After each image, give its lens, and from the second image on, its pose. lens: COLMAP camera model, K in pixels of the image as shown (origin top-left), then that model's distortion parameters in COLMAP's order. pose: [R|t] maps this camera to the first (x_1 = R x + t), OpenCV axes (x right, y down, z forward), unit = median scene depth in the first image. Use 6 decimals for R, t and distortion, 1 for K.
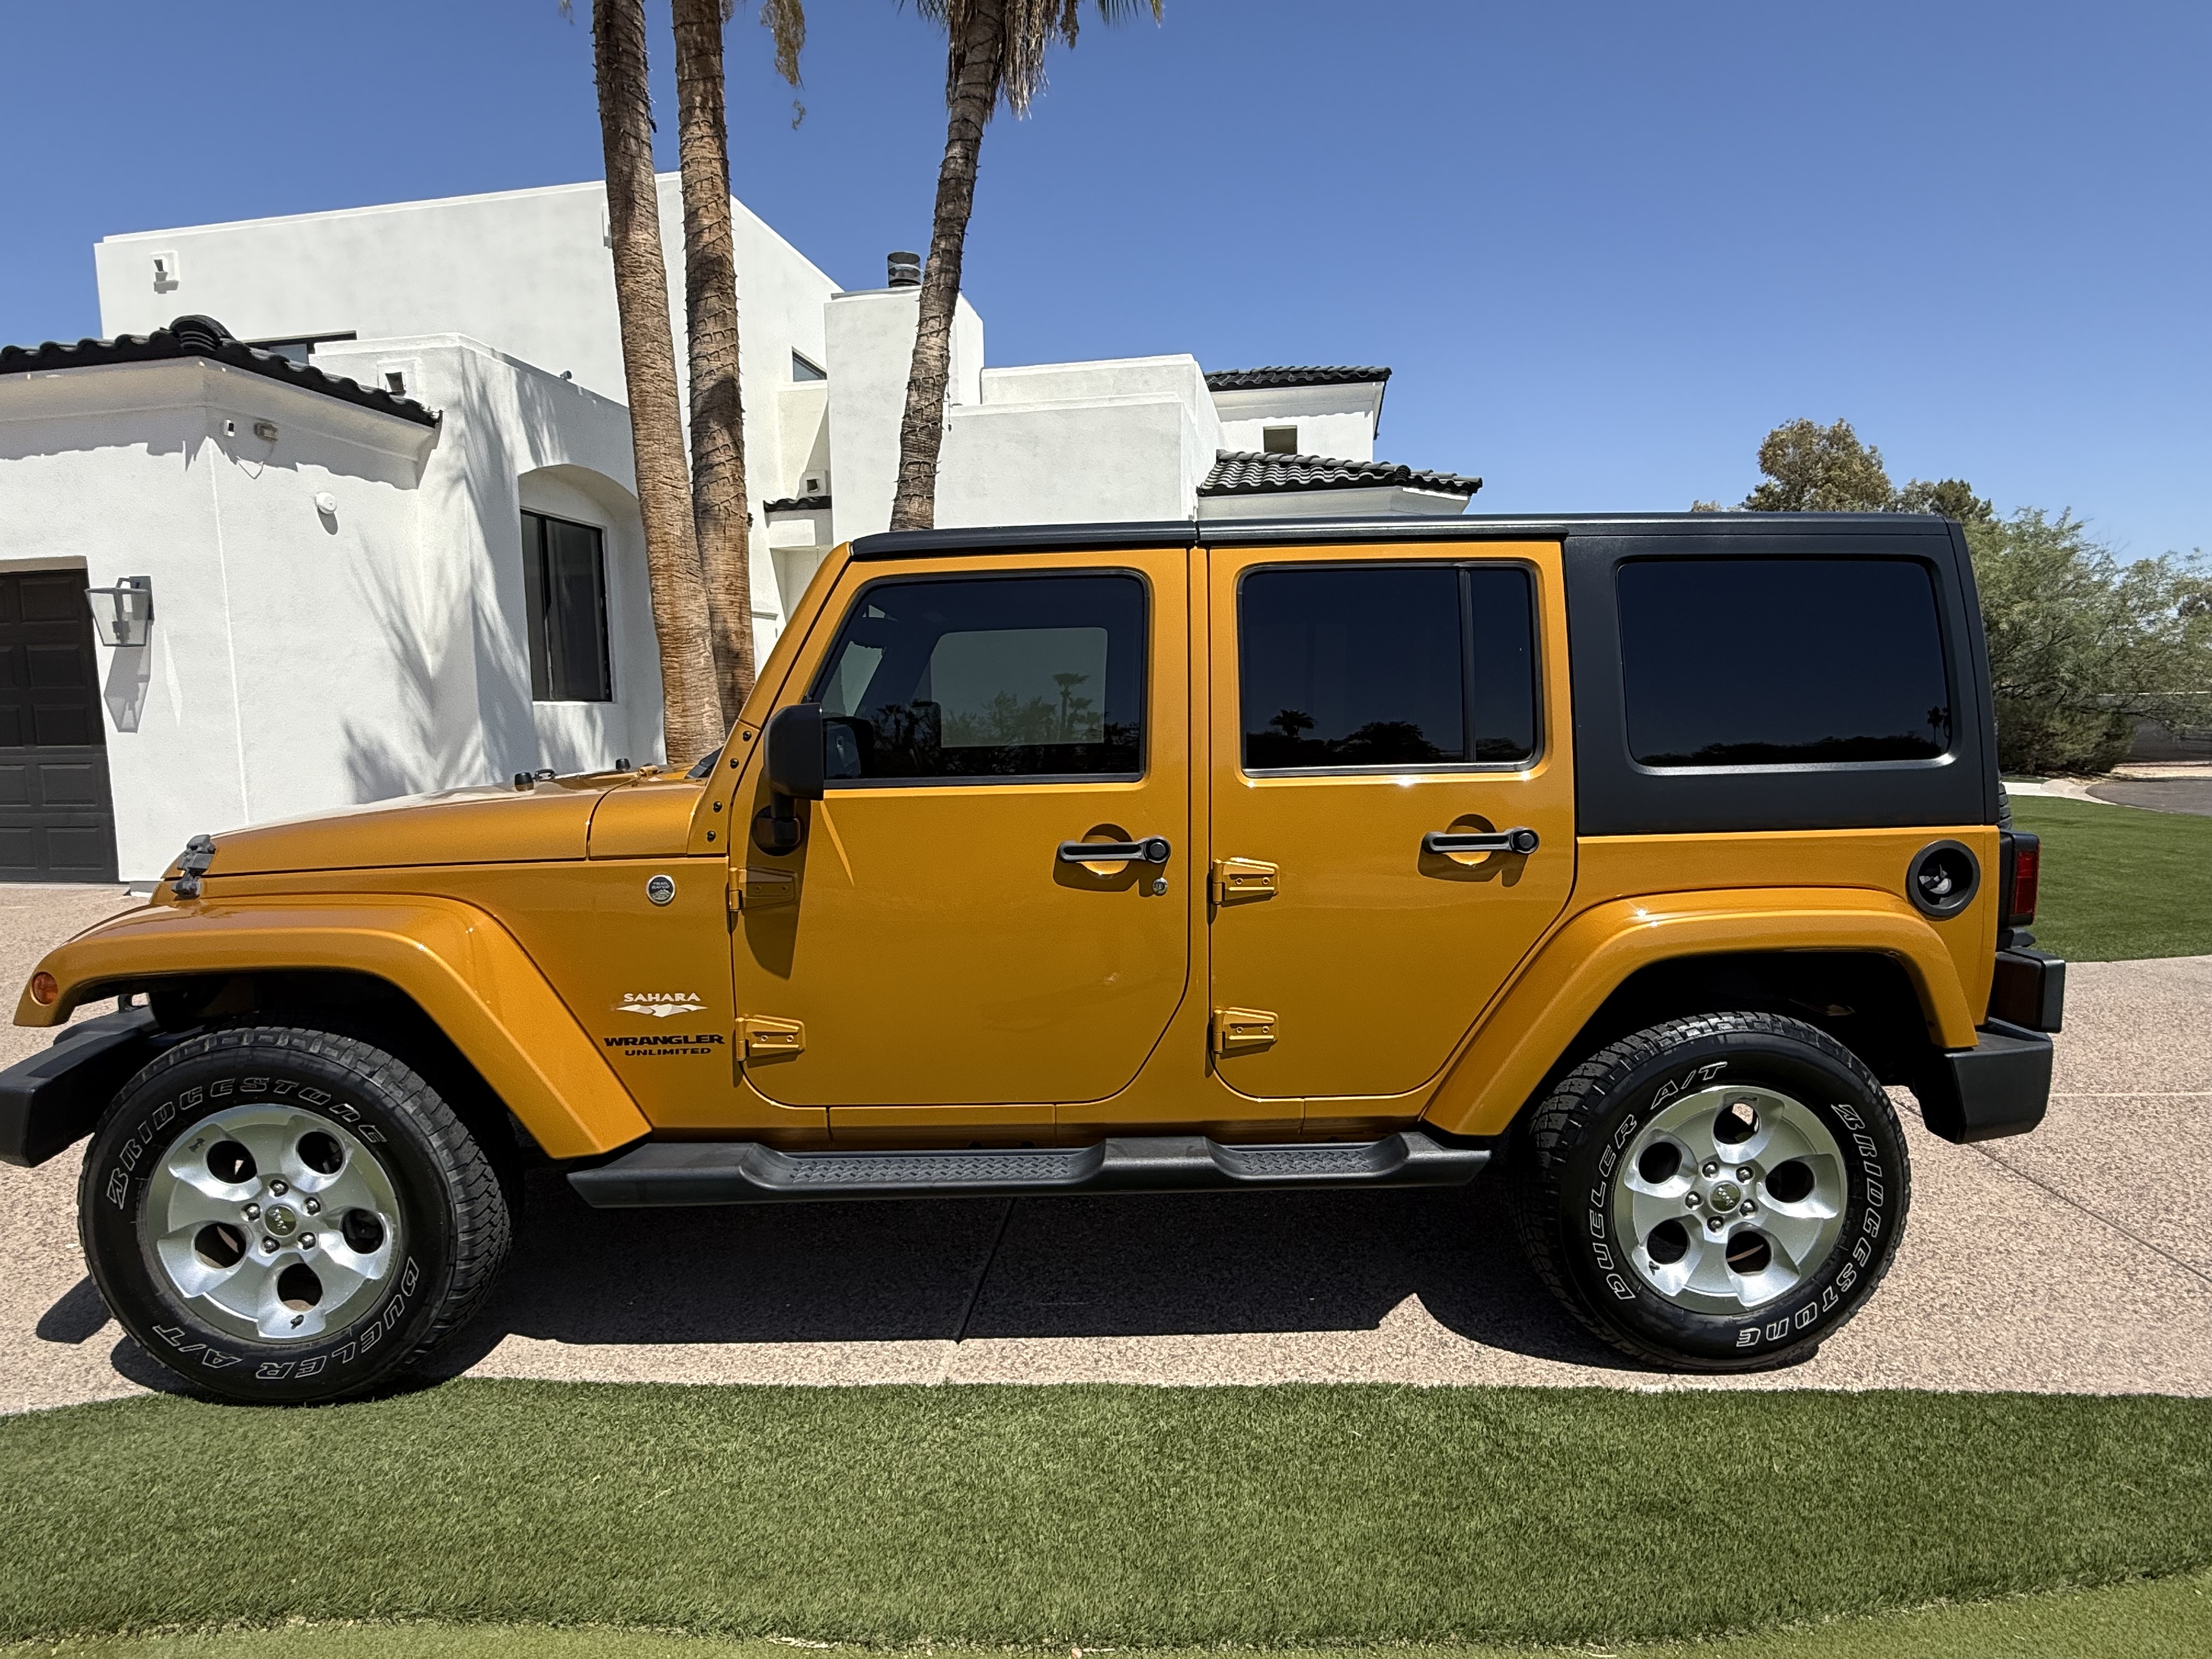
lens RADIAL K [[1158.1, 0, 1106.0], [0, 1158.1, 829.5], [0, 0, 1]] dist [0.000776, 0.000309]
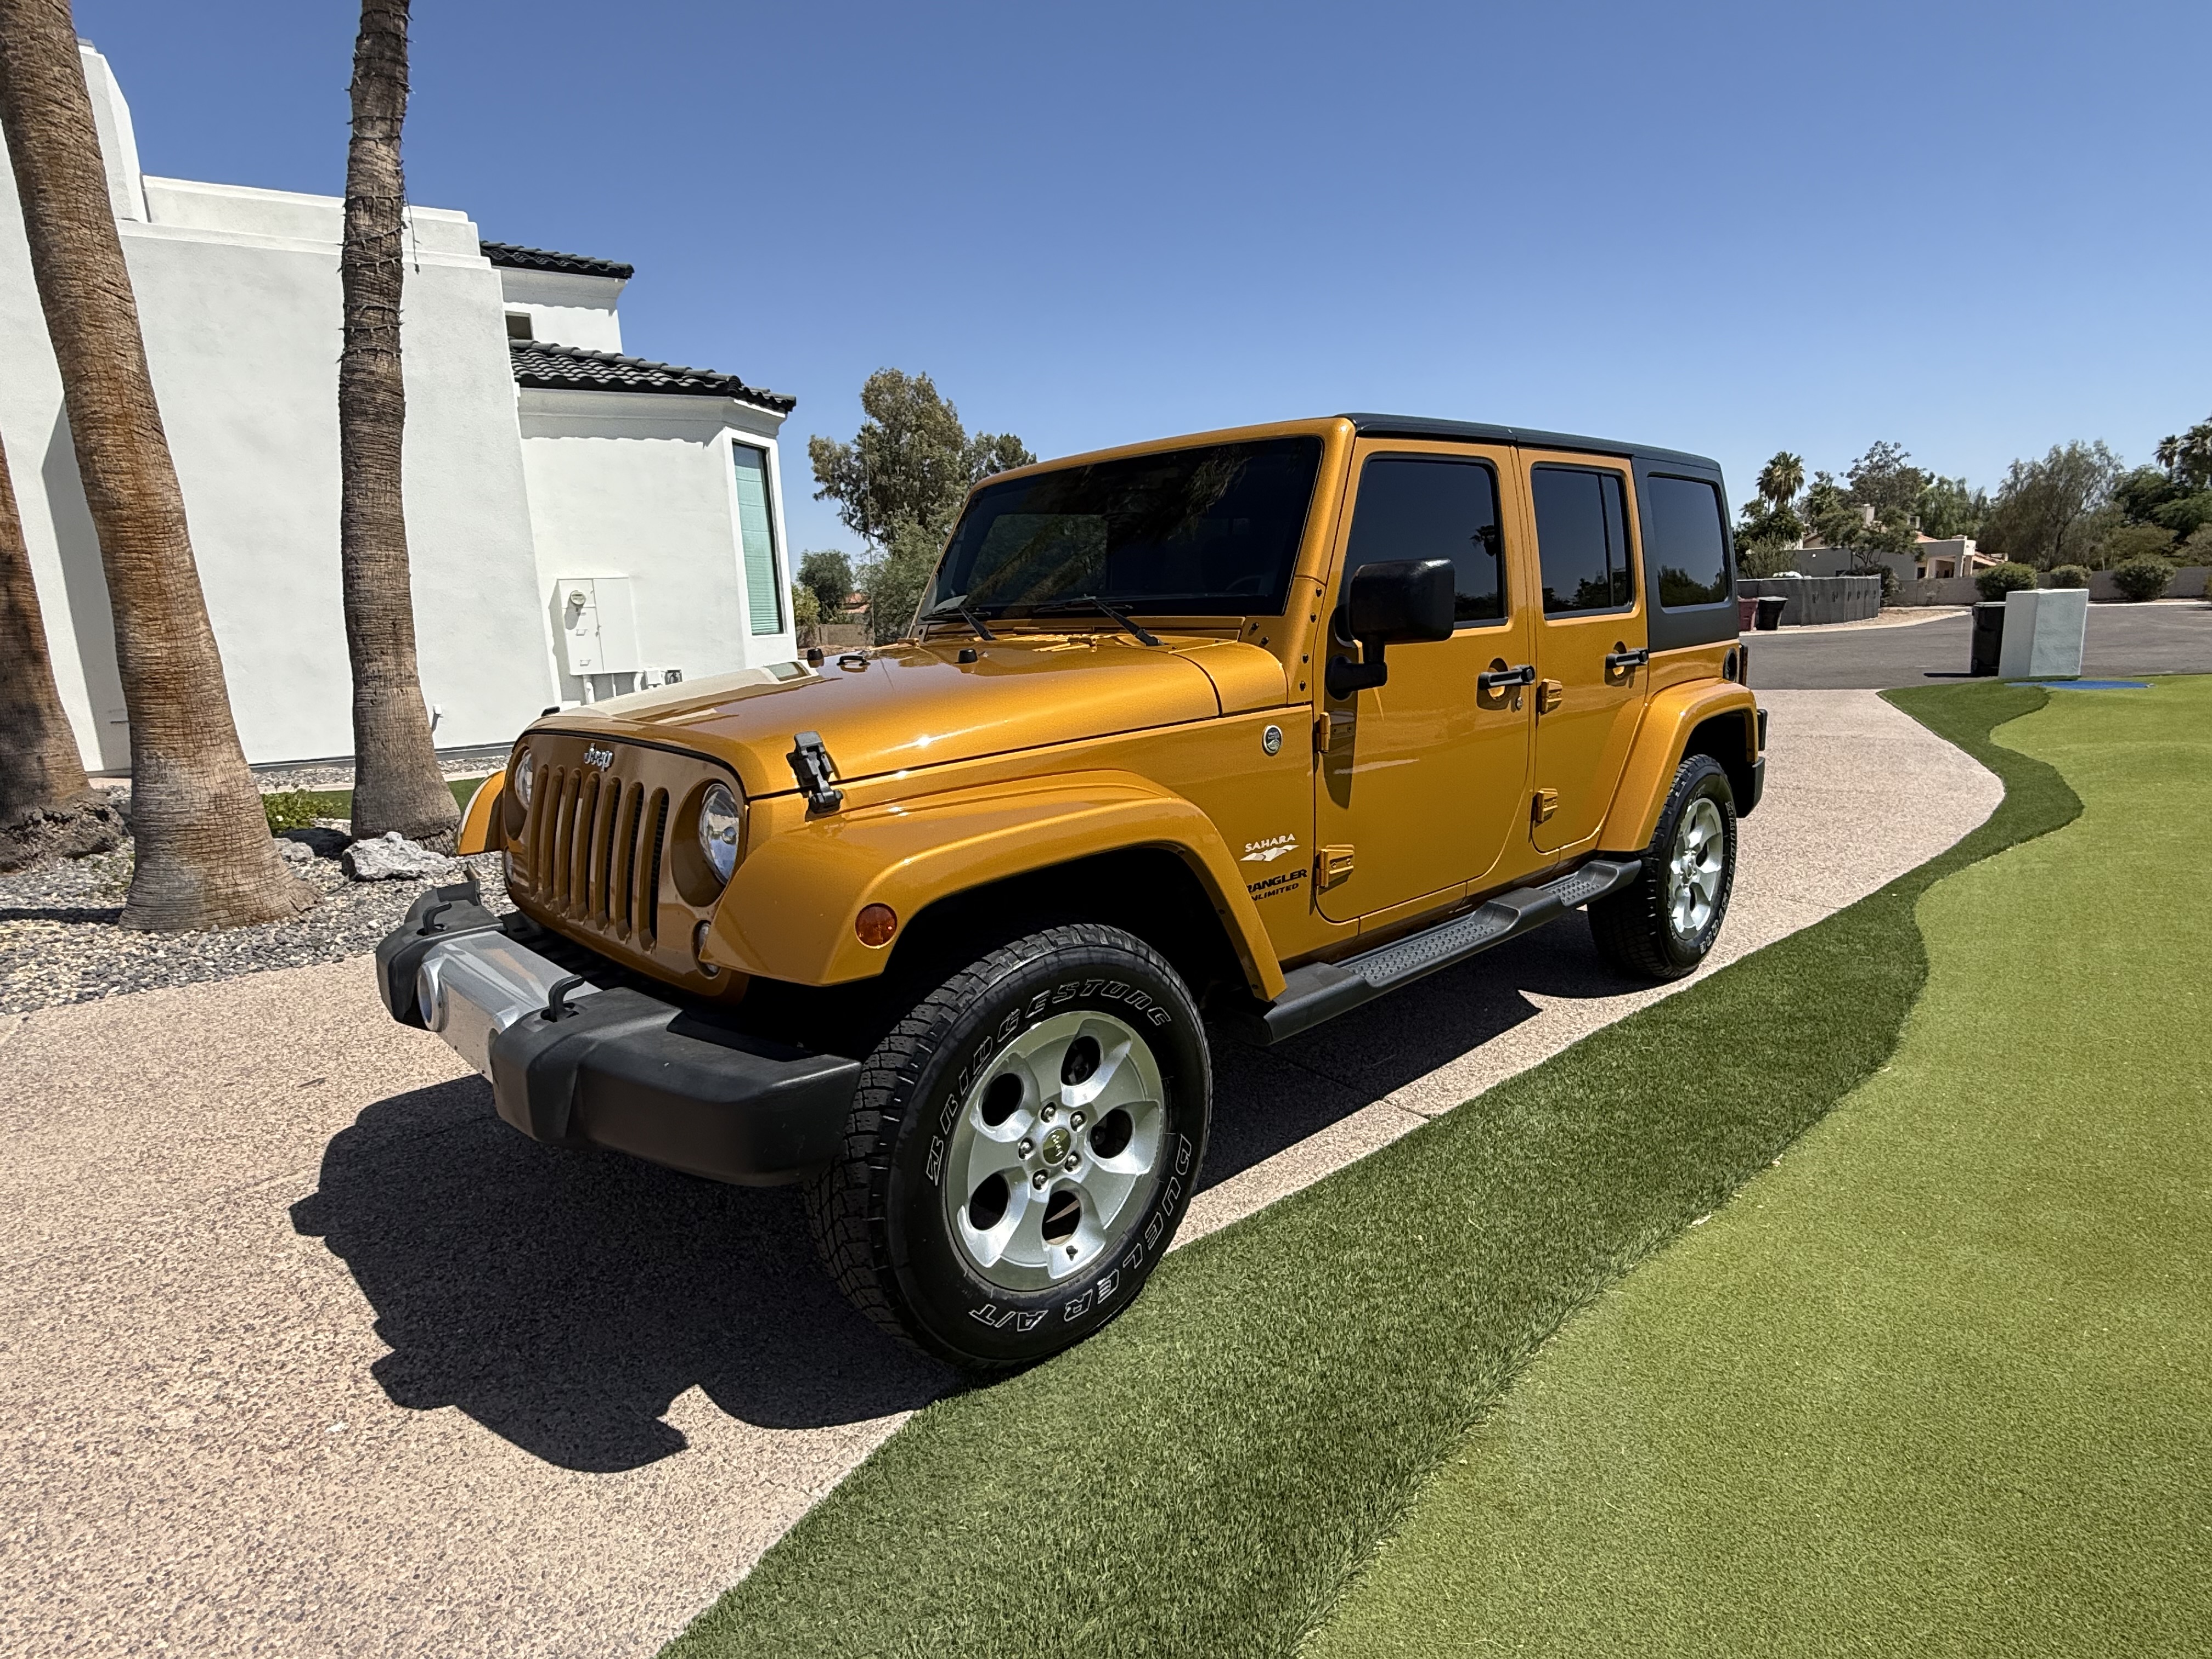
lens RADIAL K [[1158.1, 0, 1106.0], [0, 1158.1, 829.5], [0, 0, 1]] dist [0.000776, 0.000309]
pose [[0.746592, -0.141538, 0.650052, -1.175535], [0.102271, 0.989910, 0.098076, 0.013404], [-0.657375, -0.006741, 0.753534, 0.295571]]
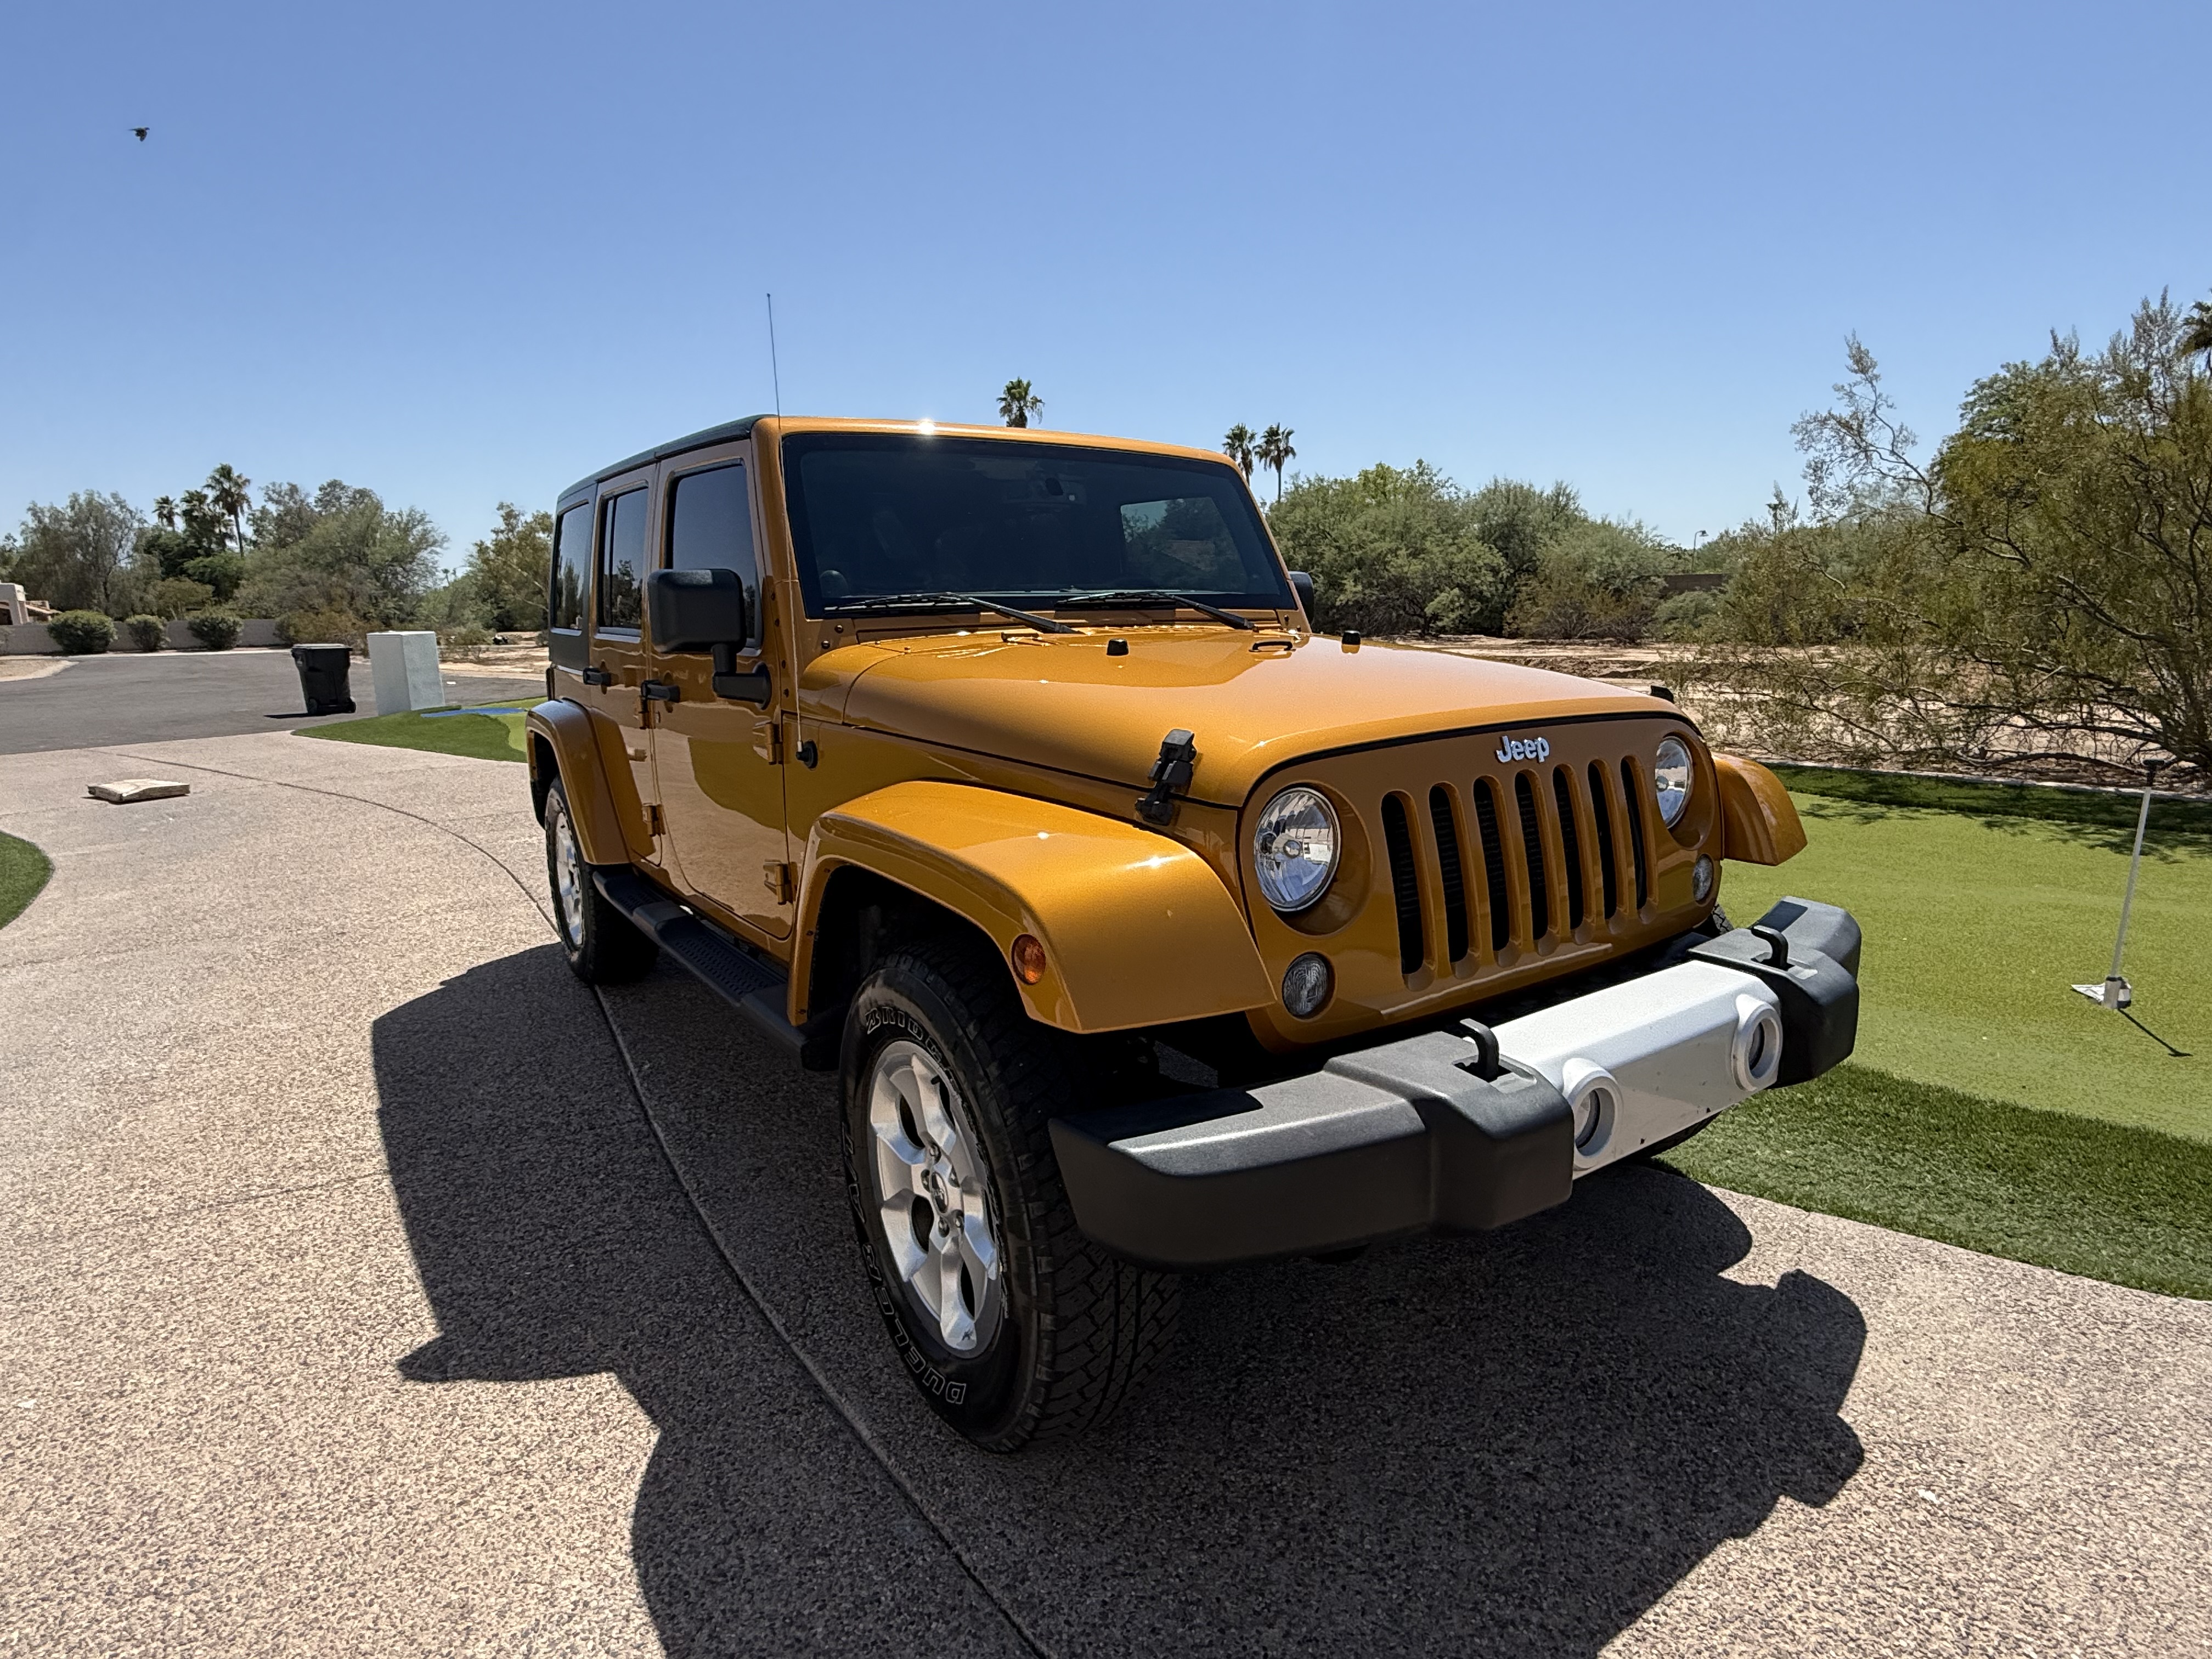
lens RADIAL K [[1158.1, 0, 1106.0], [0, 1158.1, 829.5], [0, 0, 1]] dist [0.000776, 0.000309]
pose [[-0.539991, -0.140455, 0.829869, -1.364762], [0.114748, 0.964487, 0.237904, -0.160384], [-0.833812, 0.223692, -0.504697, 1.919536]]
